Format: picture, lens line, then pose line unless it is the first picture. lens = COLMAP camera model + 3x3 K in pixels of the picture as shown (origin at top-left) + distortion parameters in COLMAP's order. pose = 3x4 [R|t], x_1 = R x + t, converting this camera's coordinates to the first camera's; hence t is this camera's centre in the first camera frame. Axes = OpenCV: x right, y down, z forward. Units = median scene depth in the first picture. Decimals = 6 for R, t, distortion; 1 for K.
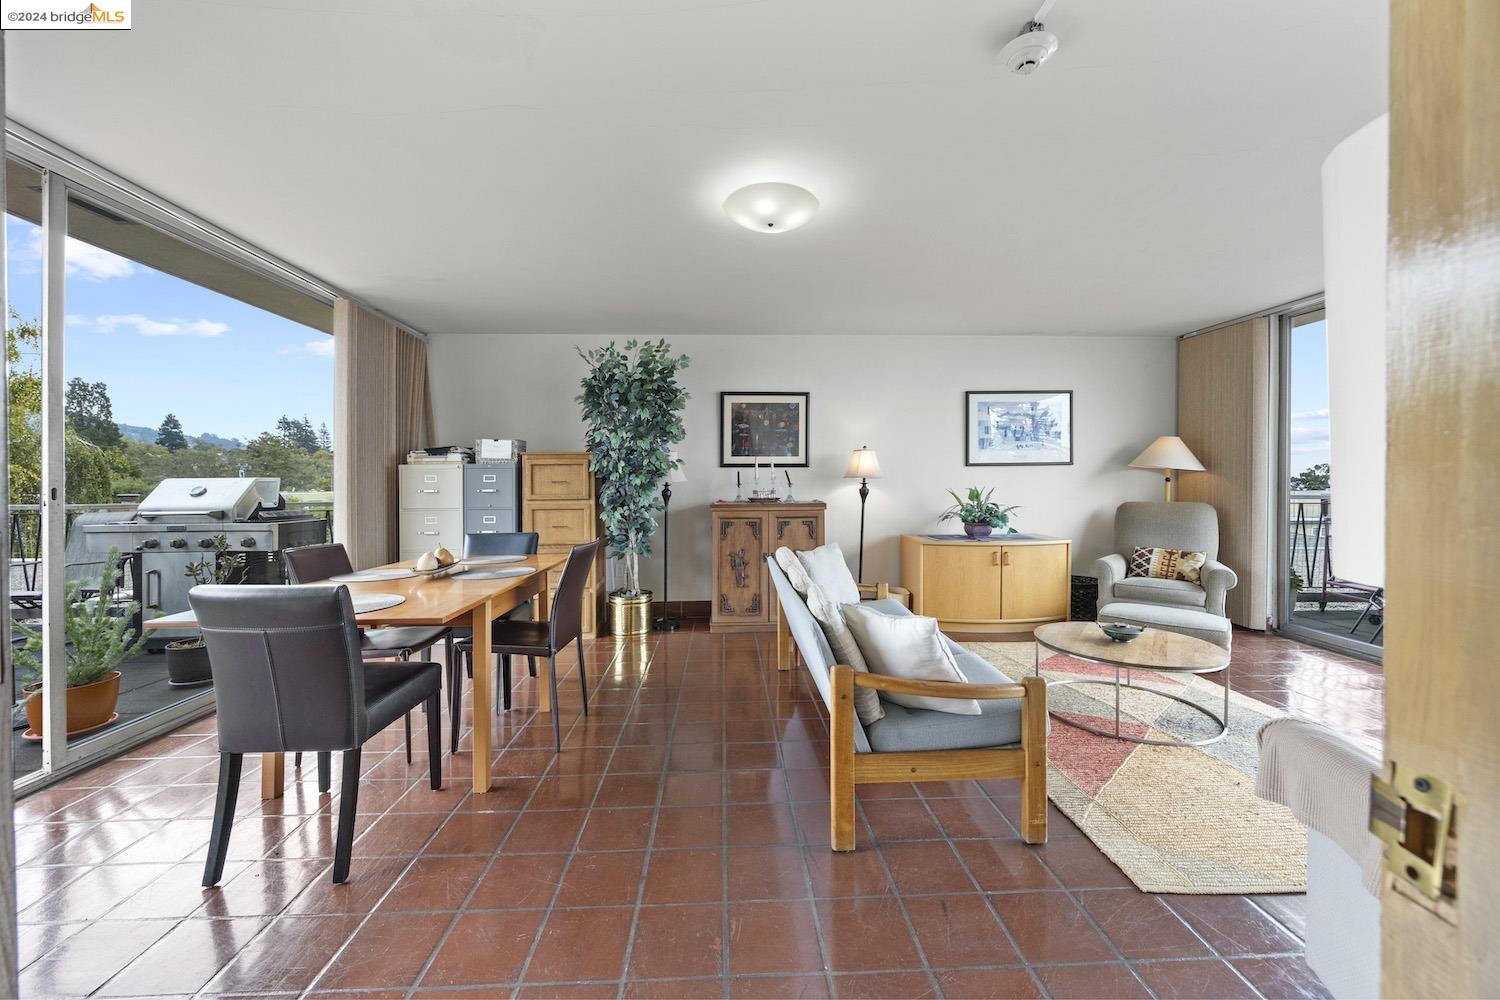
lens RADIAL K [[576.7, 0, 751.8], [0, 576.7, 480.7], [0, 0, 1]] dist [-0.002066, 0.000076]
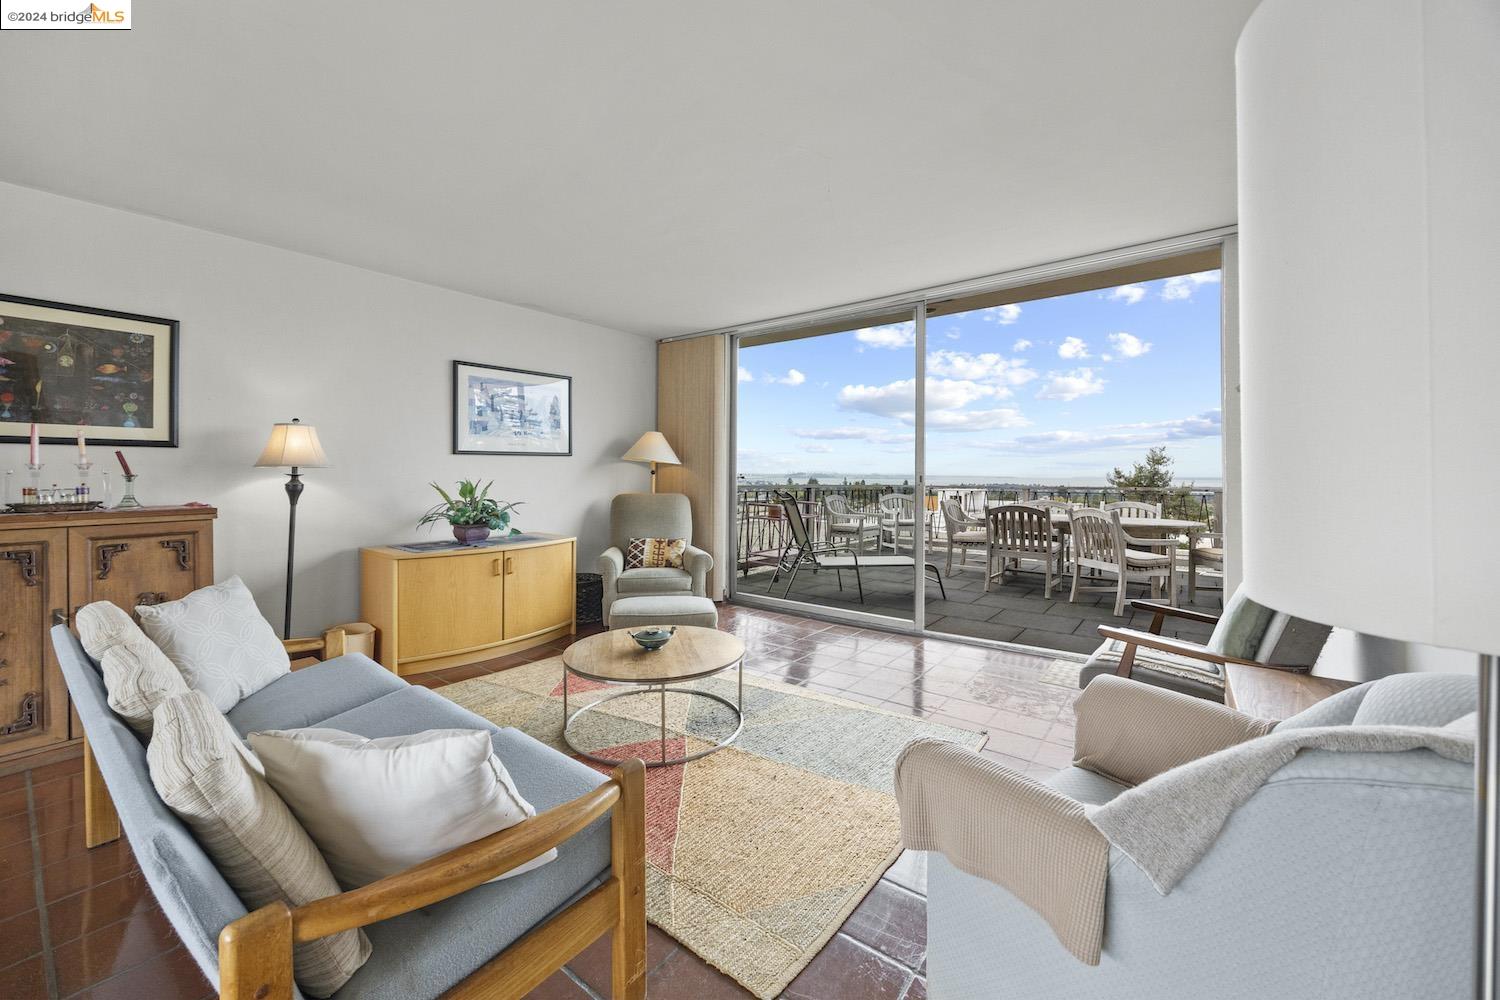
lens RADIAL K [[576.7, 0, 751.8], [0, 576.7, 480.7], [0, 0, 1]] dist [-0.002066, 0.000076]
pose [[0.643466, -0.004713, 0.765460, 0.029250], [-0.004276, 0.999943, 0.009751, 0.002478], [-0.765463, -0.009547, 0.643409, 0.192172]]
